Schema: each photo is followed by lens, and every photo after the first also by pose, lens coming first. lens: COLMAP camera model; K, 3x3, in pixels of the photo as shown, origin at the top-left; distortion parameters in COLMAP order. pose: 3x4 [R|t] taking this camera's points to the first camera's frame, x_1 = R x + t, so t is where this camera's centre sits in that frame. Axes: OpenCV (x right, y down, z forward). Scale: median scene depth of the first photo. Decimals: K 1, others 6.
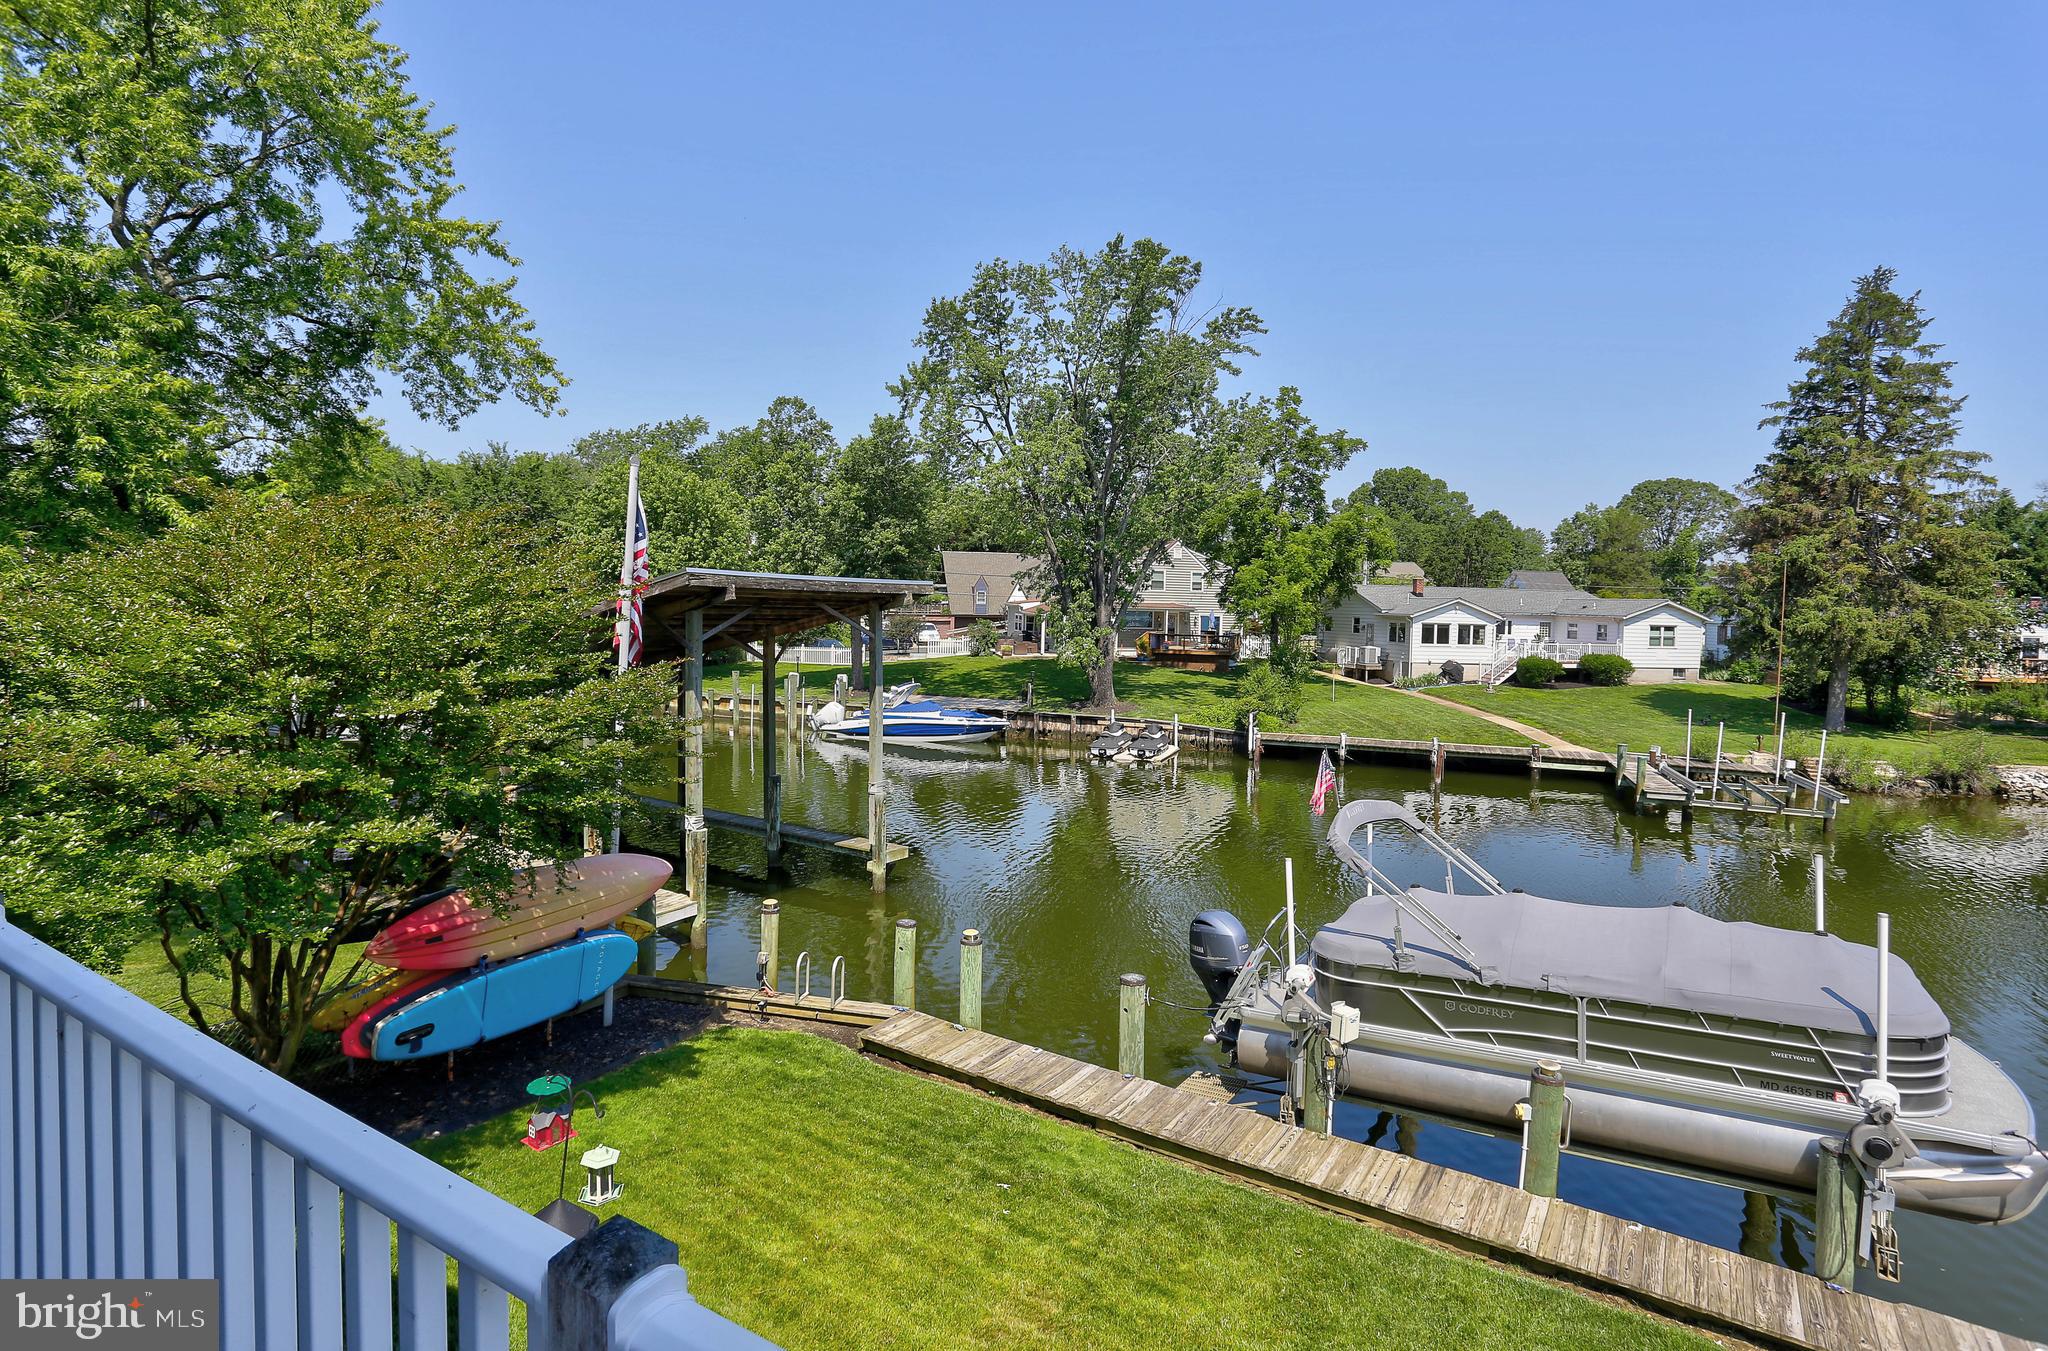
lens RADIAL K [[1000.4, 0, 1026.0], [0, 1000.4, 631.0], [0, 0, 1]] dist [-0.045062, 0.013936]
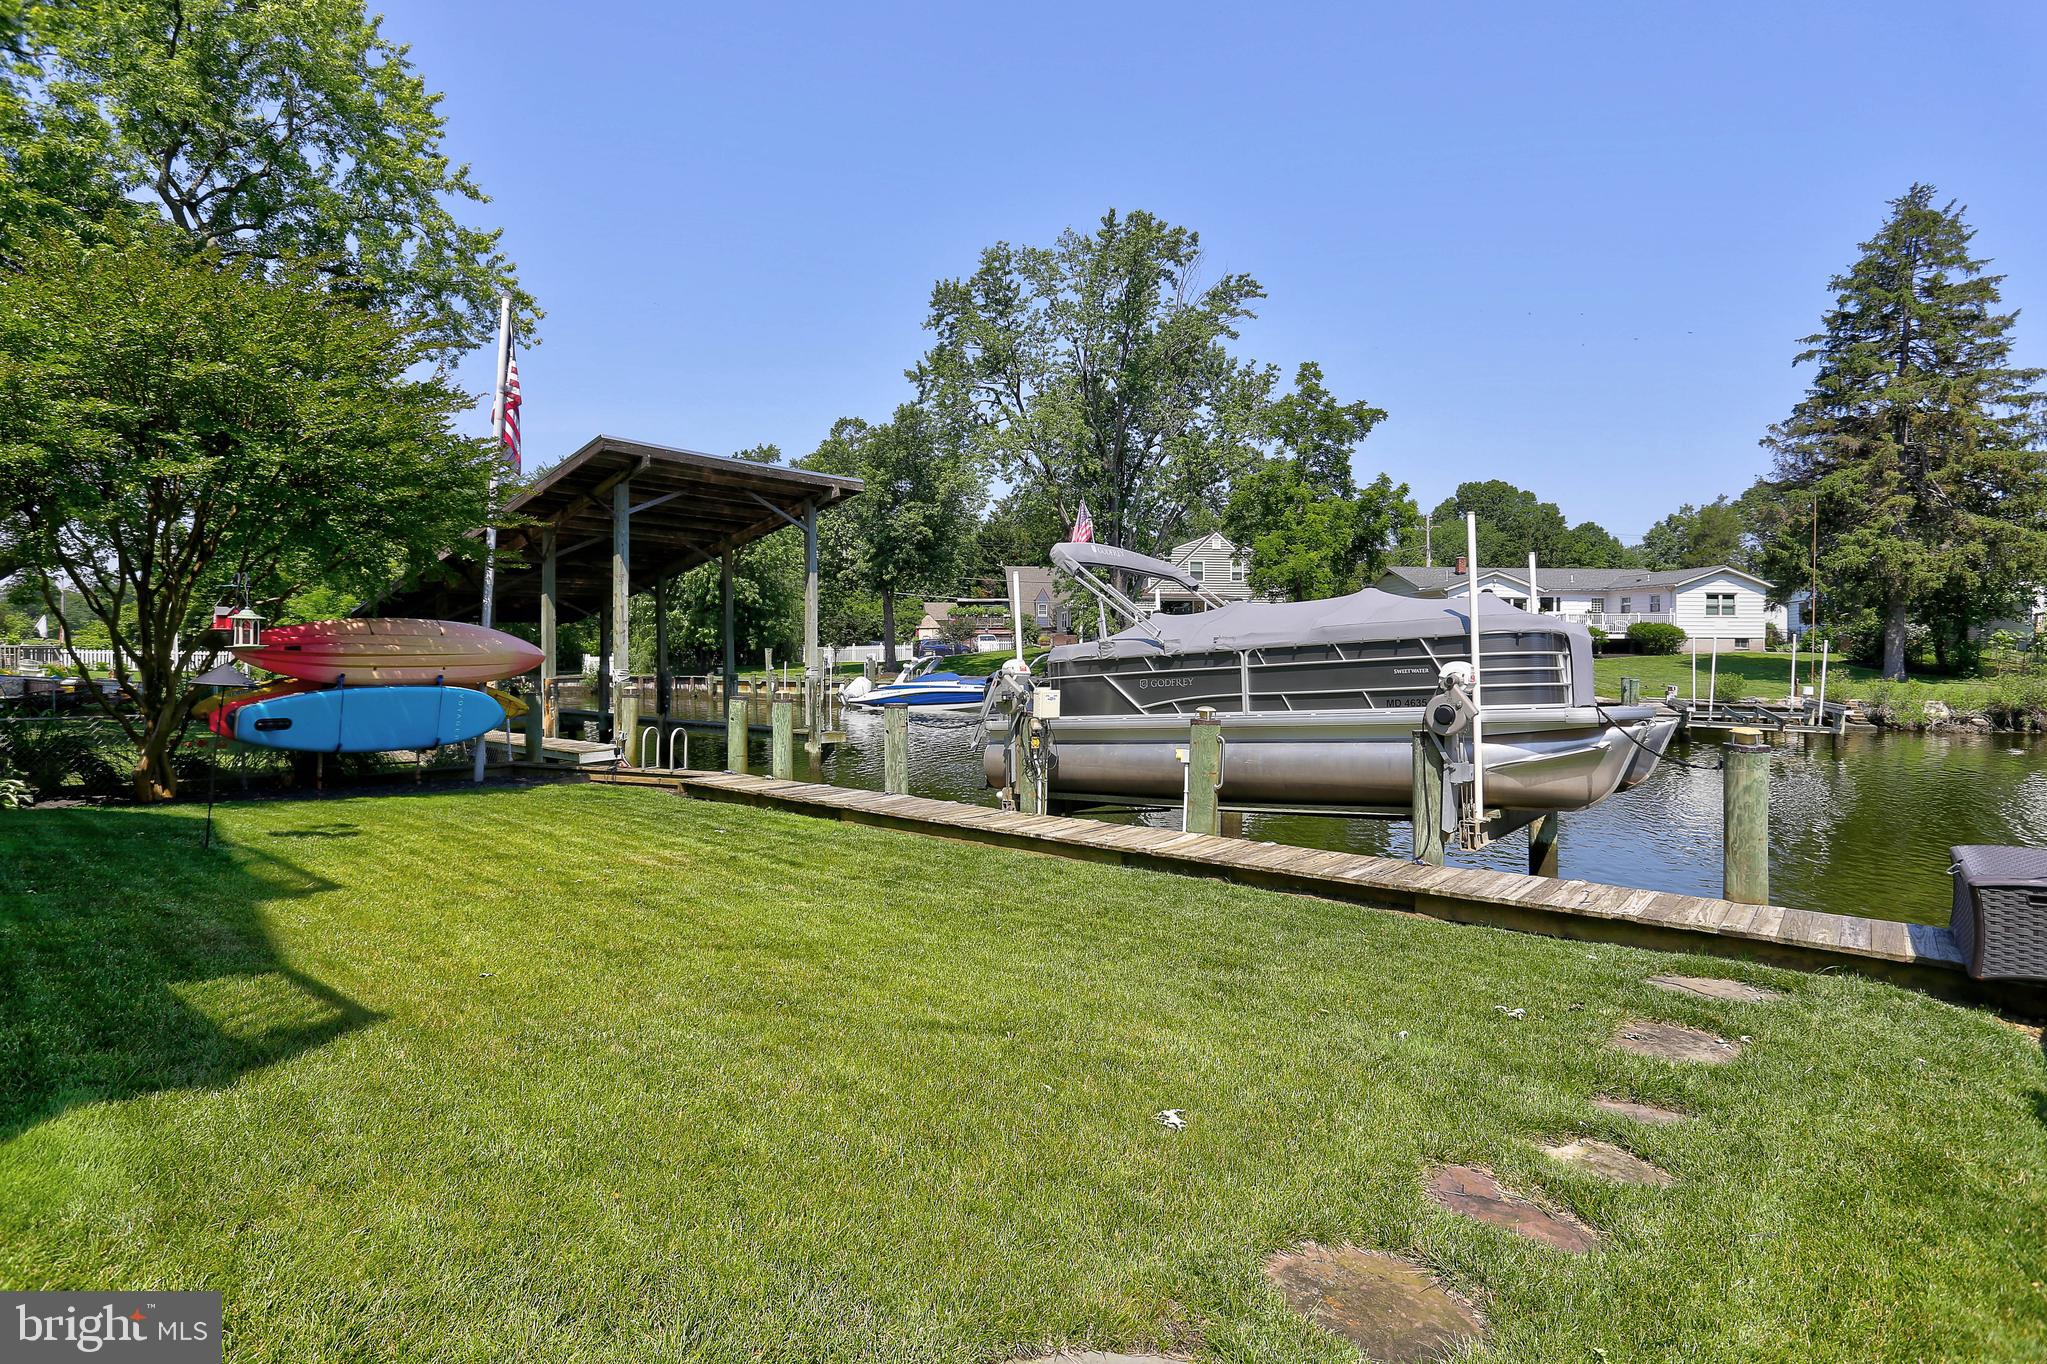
lens RADIAL K [[999.9, 0, 1027.7], [0, 999.9, 660.7], [0, 0, 1]] dist [-0.045062, 0.013936]
pose [[0.993242, -0.018263, -0.114617, 0.111982], [0.014648, 0.999371, -0.032300, 0.100930], [0.115135, 0.030403, 0.992884, -0.020580]]
